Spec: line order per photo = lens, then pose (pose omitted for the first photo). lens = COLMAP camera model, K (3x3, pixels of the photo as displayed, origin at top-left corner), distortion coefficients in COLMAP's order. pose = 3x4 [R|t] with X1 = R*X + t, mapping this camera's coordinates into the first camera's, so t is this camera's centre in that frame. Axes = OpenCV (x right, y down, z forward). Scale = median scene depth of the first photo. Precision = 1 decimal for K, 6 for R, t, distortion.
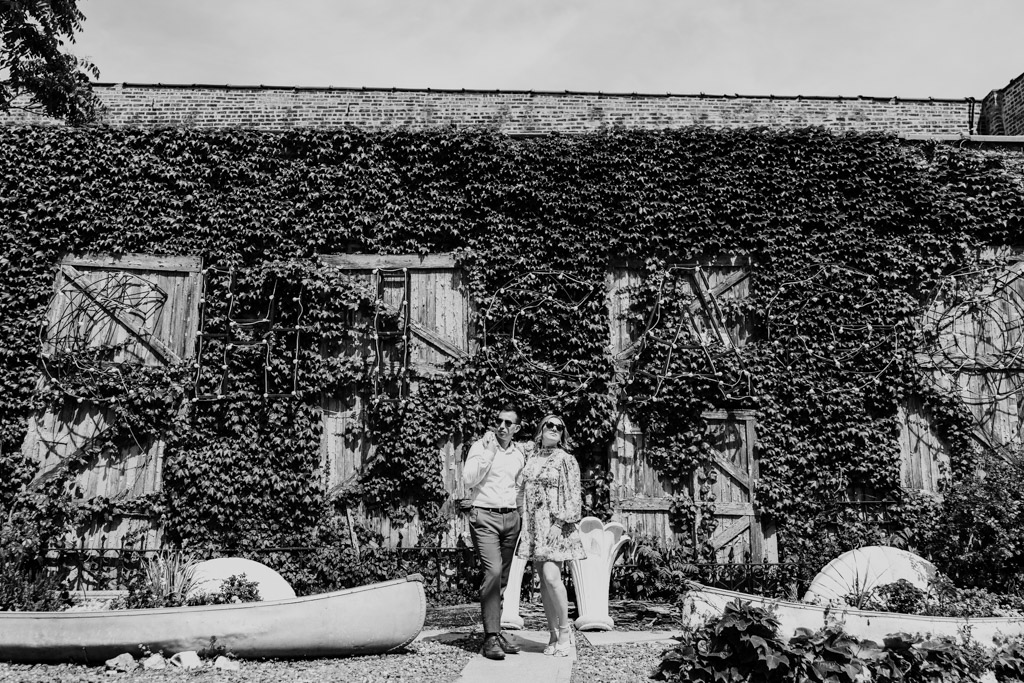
lens RADIAL K [[904.2, 0, 512.0], [0, 904.2, 341.5], [0, 0, 1]] dist [0.014650, -0.003592]
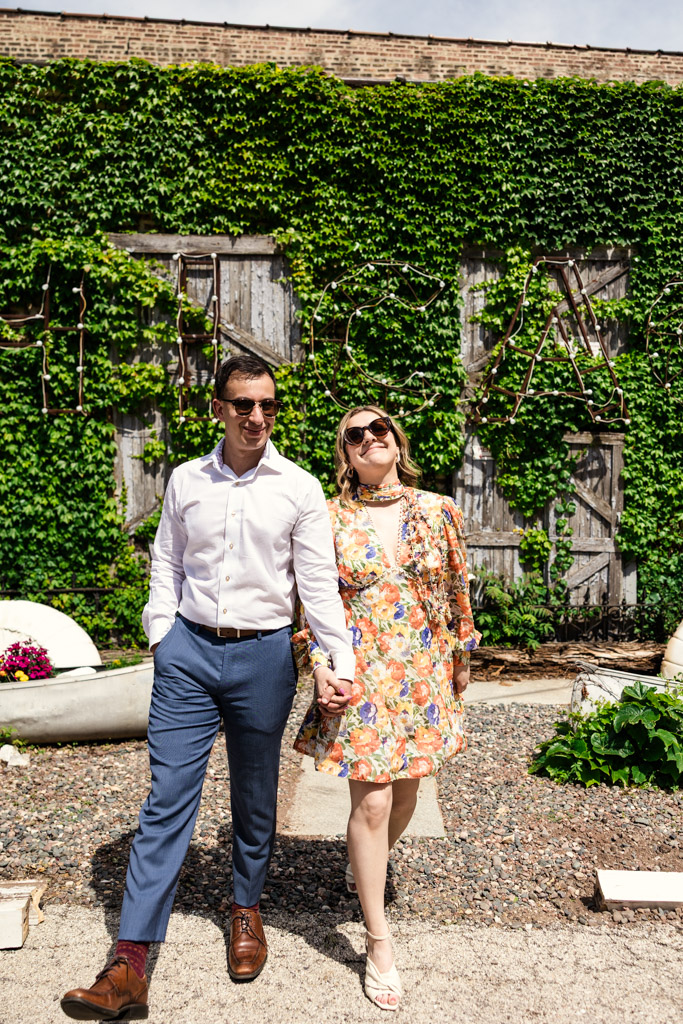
lens RADIAL K [[904.2, 0, 363.0], [0, 904.2, 512.2], [0, 0, 1]] dist [0.014650, -0.003592]
pose [[0.997507, 0.004525, 0.070420, -0.040684], [-0.018834, 0.978812, 0.203893, -0.022394], [-0.068006, -0.204711, 0.976457, 0.156113]]
